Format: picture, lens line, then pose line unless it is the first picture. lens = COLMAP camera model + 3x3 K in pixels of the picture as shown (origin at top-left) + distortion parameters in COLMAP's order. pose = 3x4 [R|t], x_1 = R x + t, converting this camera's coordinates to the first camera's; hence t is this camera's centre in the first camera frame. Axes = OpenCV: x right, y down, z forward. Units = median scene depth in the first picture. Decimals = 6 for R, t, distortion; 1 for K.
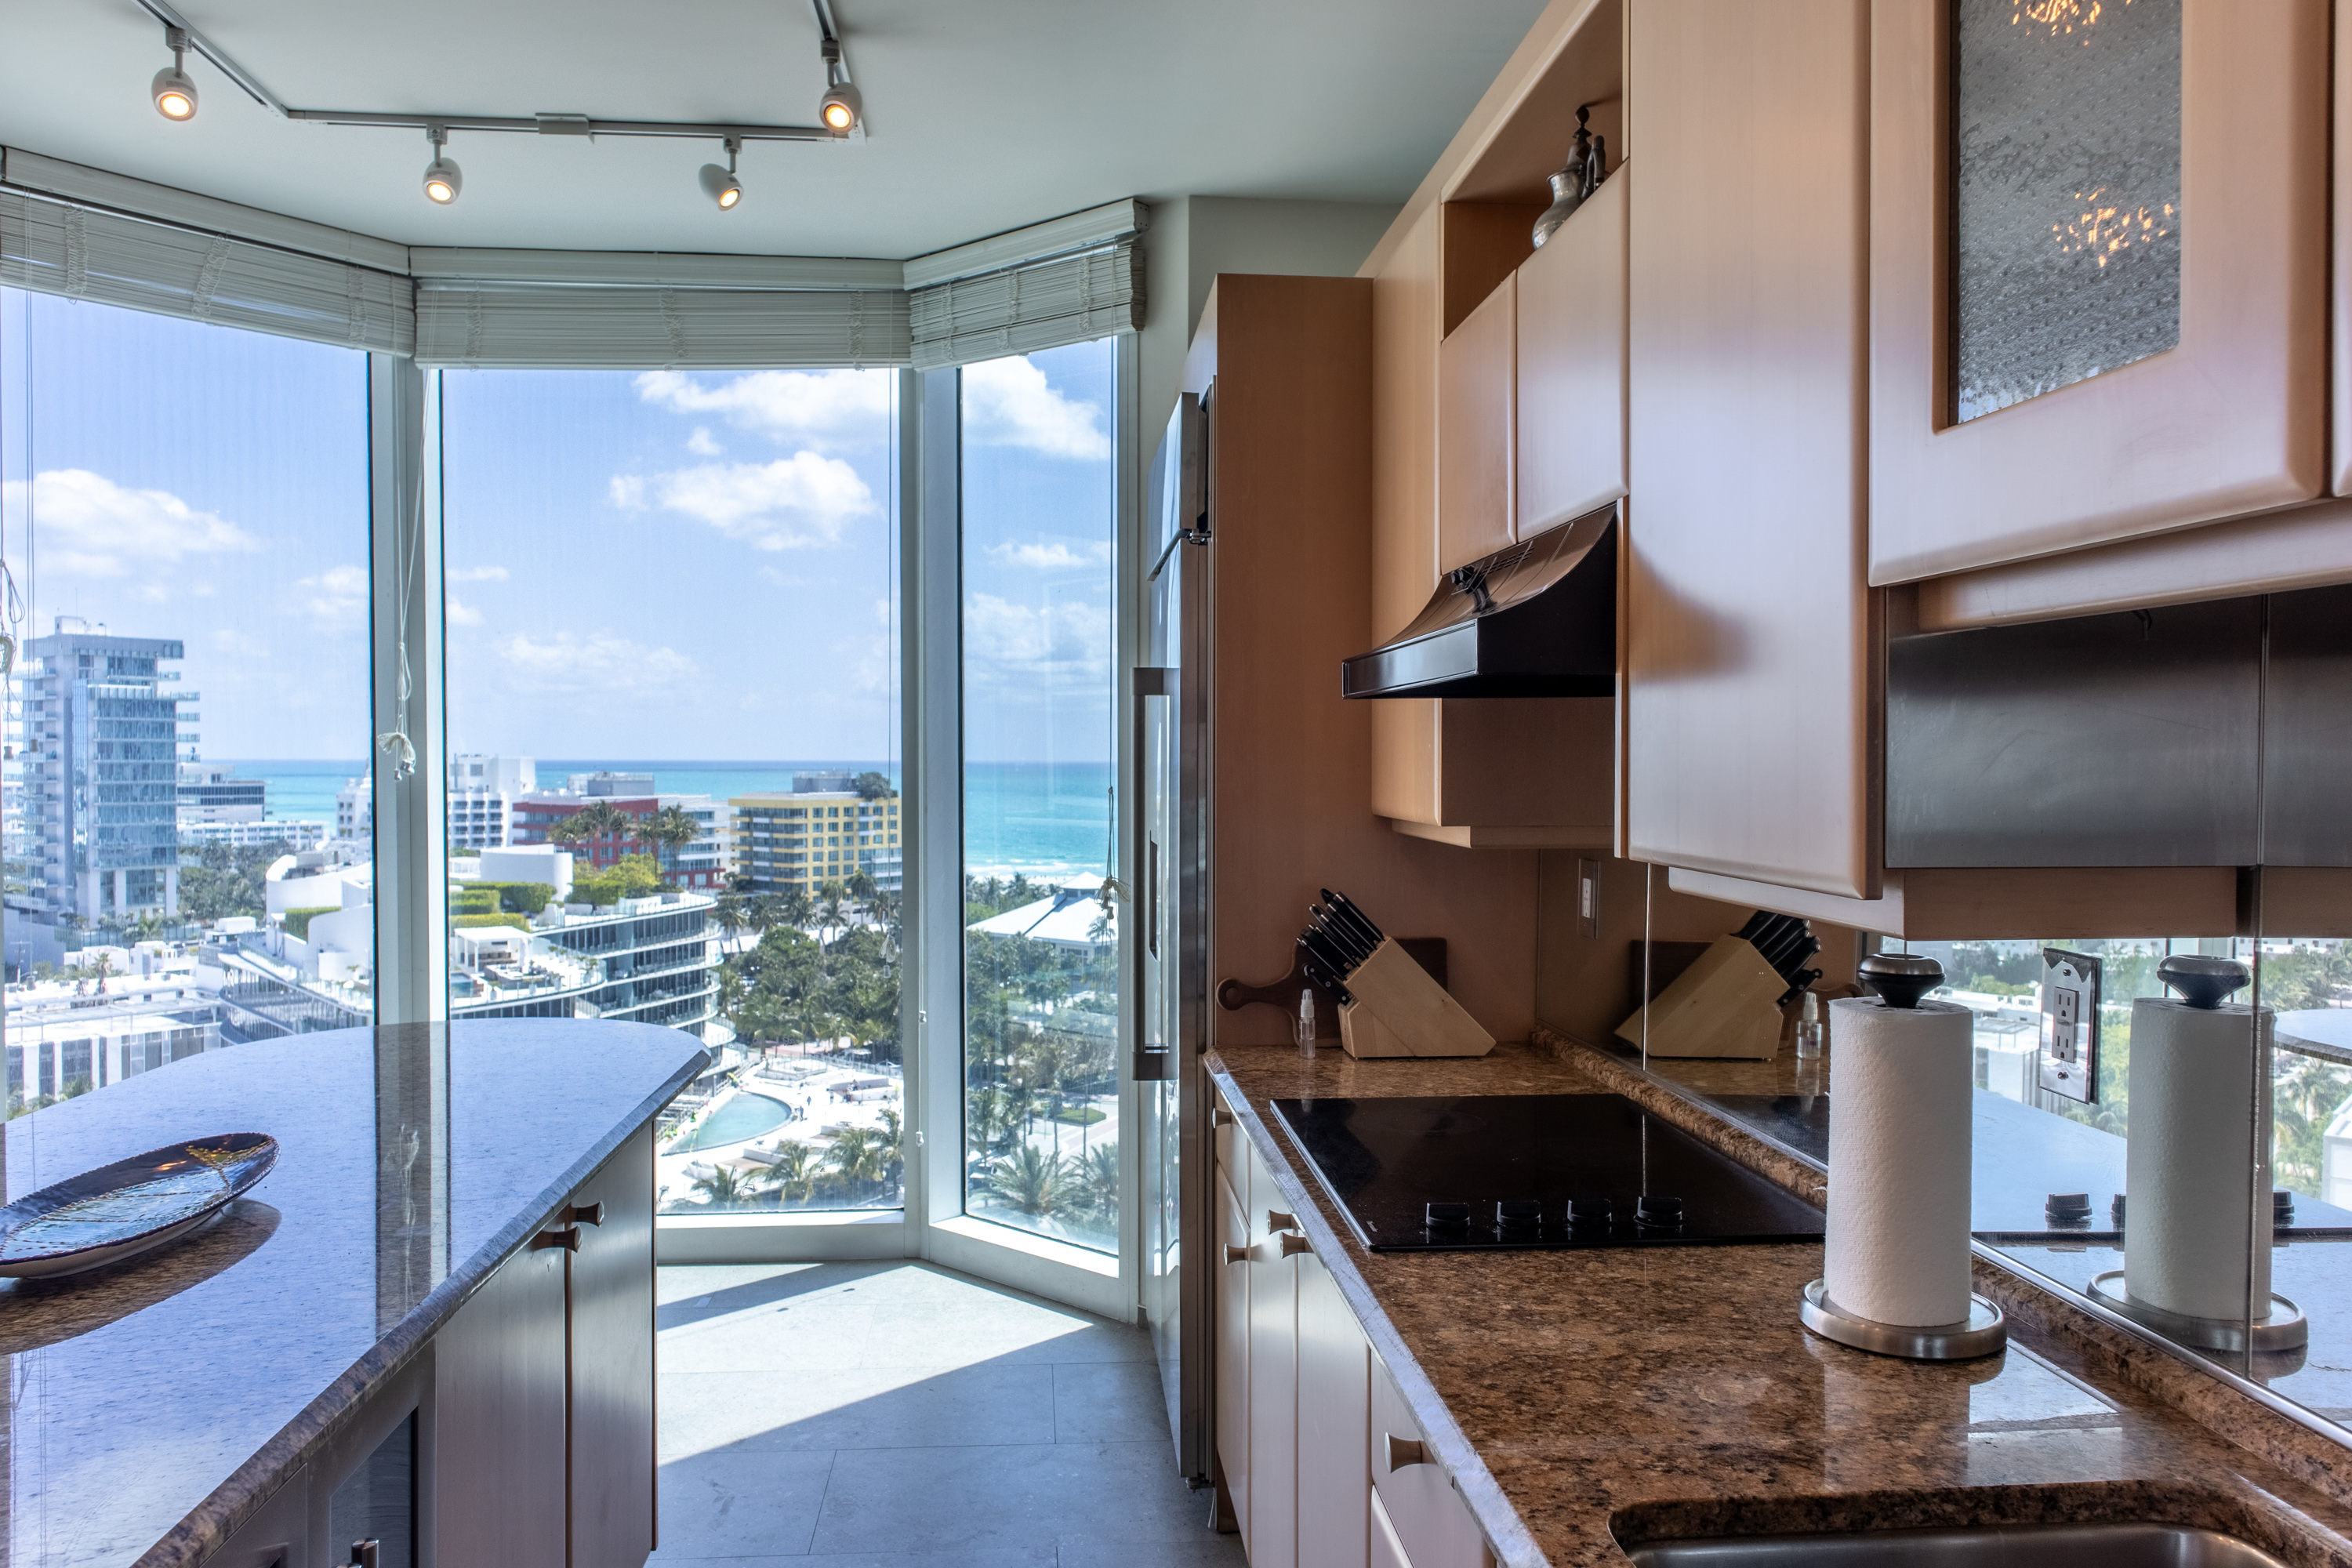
lens RADIAL K [[1610.7, 0, 1176.0], [0, 1610.7, 784.0], [0, 0, 1]] dist [0.003026, -0.003676]
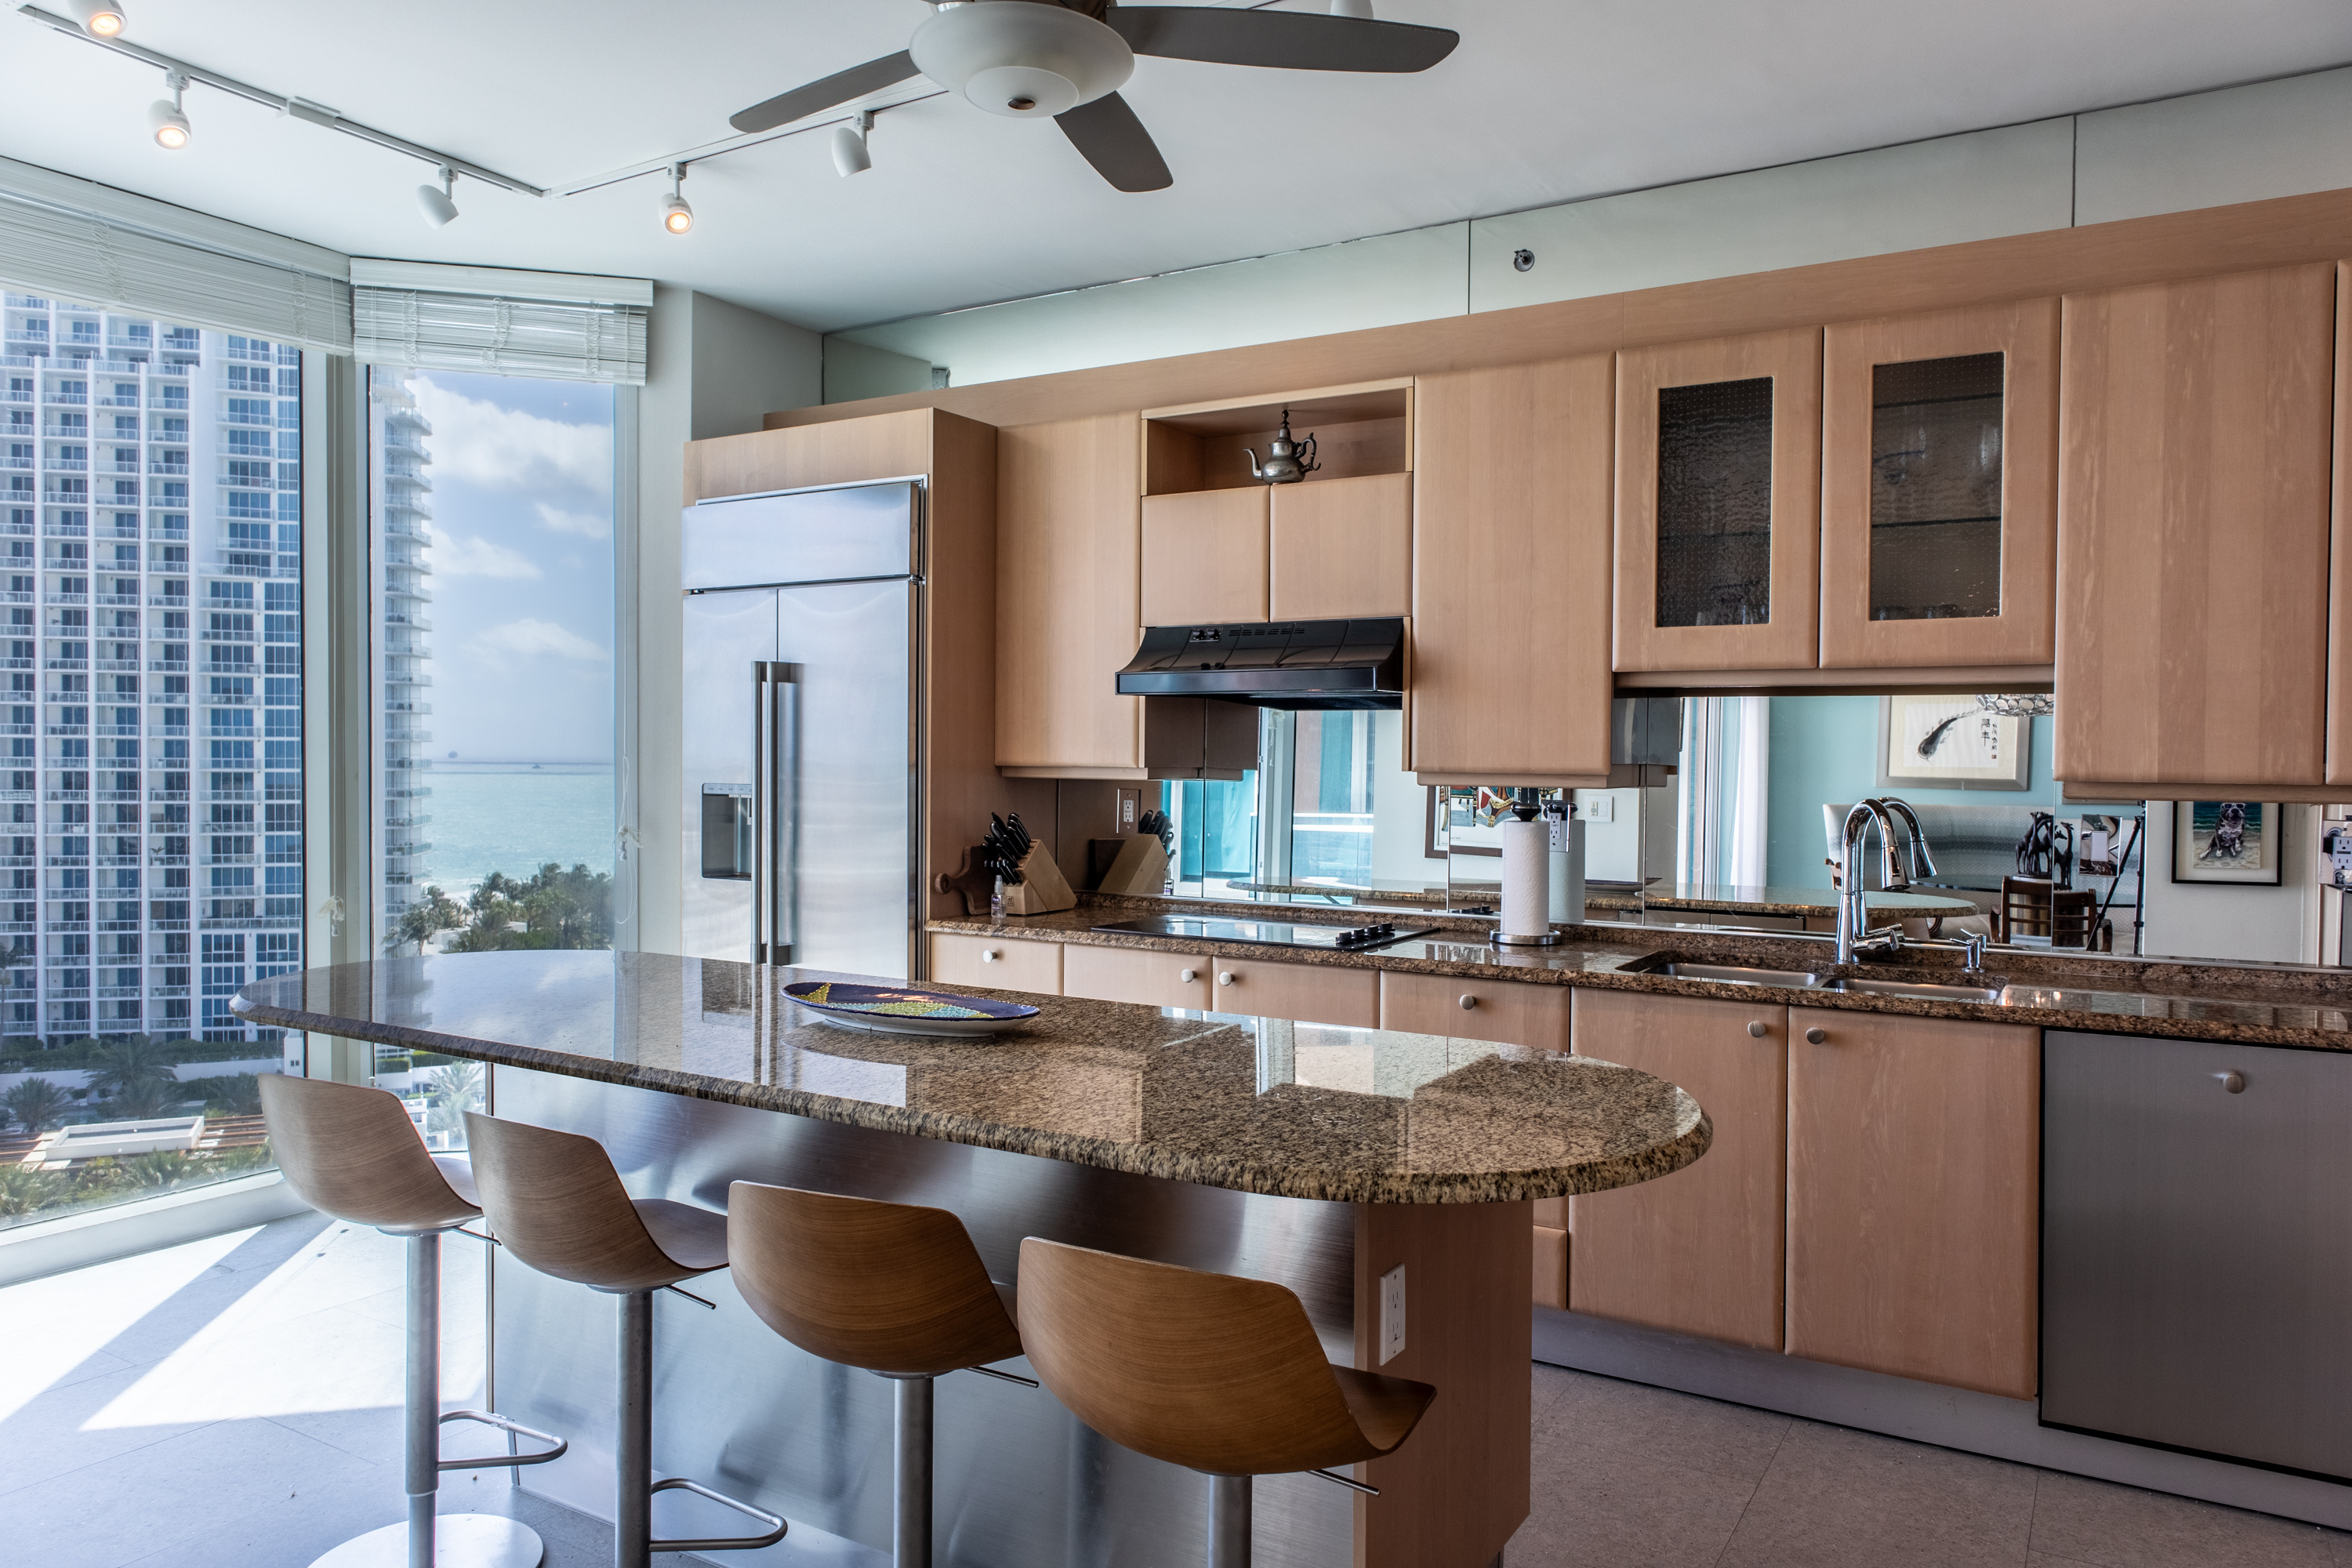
lens RADIAL K [[1610.7, 0, 1176.0], [0, 1610.7, 784.0], [0, 0, 1]] dist [0.003026, -0.003676]
pose [[0.593533, -0.009051, 0.804758, -0.881896], [0.012843, 0.999916, 0.001774, 0.030344], [-0.804707, 0.009283, 0.593600, -0.064277]]
